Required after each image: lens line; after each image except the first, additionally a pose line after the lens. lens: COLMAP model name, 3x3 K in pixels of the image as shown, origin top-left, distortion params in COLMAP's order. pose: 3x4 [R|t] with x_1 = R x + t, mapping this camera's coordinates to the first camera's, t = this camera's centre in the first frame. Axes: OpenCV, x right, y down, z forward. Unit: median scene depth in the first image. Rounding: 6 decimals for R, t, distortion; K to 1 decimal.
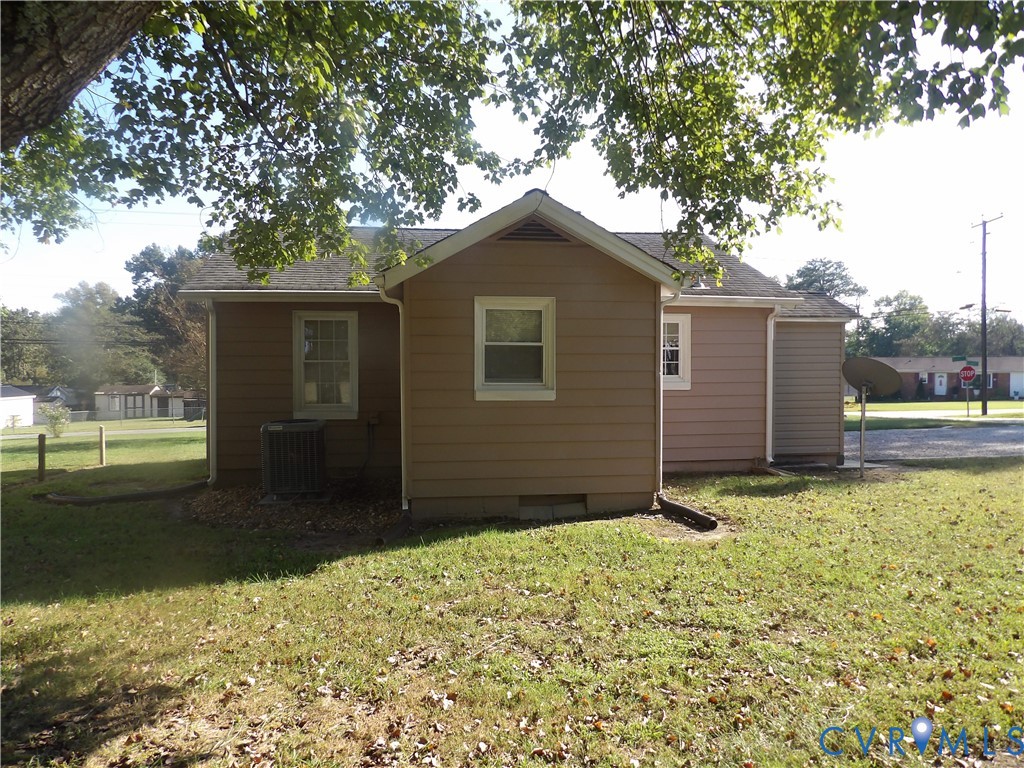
lens RADIAL K [[726.8, 0, 516.2], [0, 726.8, 379.2], [0, 0, 1]] dist [-0.043698, 0.052313]
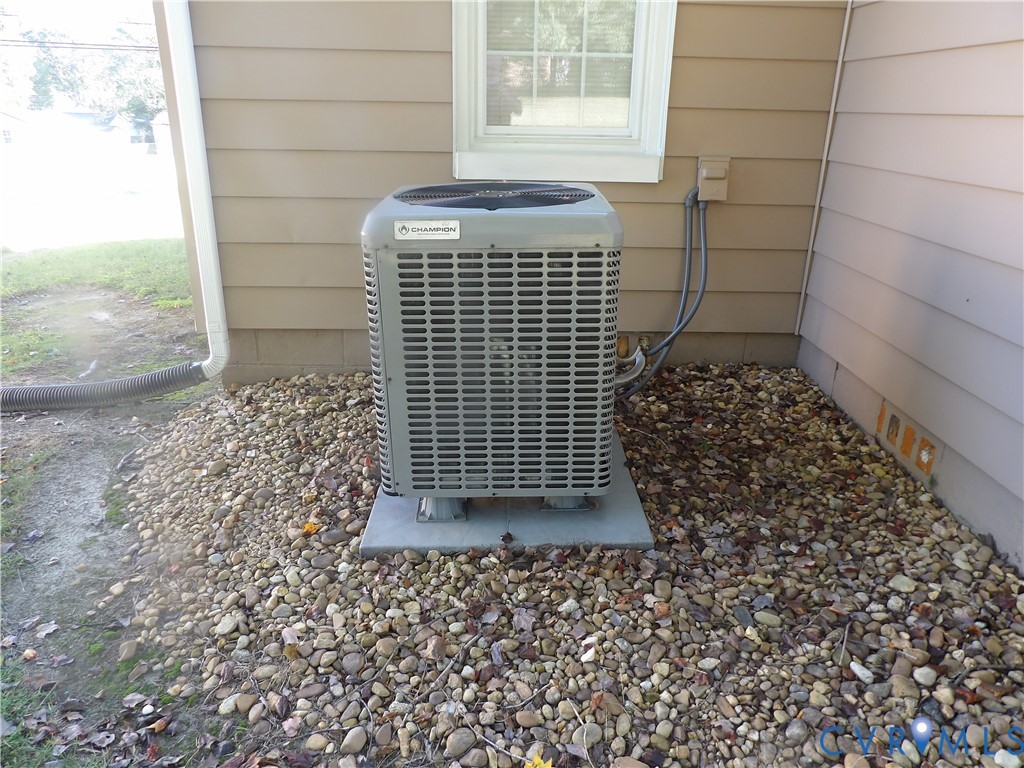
lens RADIAL K [[726.8, 0, 516.2], [0, 726.8, 379.2], [0, 0, 1]] dist [-0.043698, 0.052313]
pose [[0.992655, 0.062773, -0.103418, -0.242521], [-0.023475, 0.938545, 0.344357, 0.029499], [0.118679, -0.339400, 0.933125, 0.680895]]
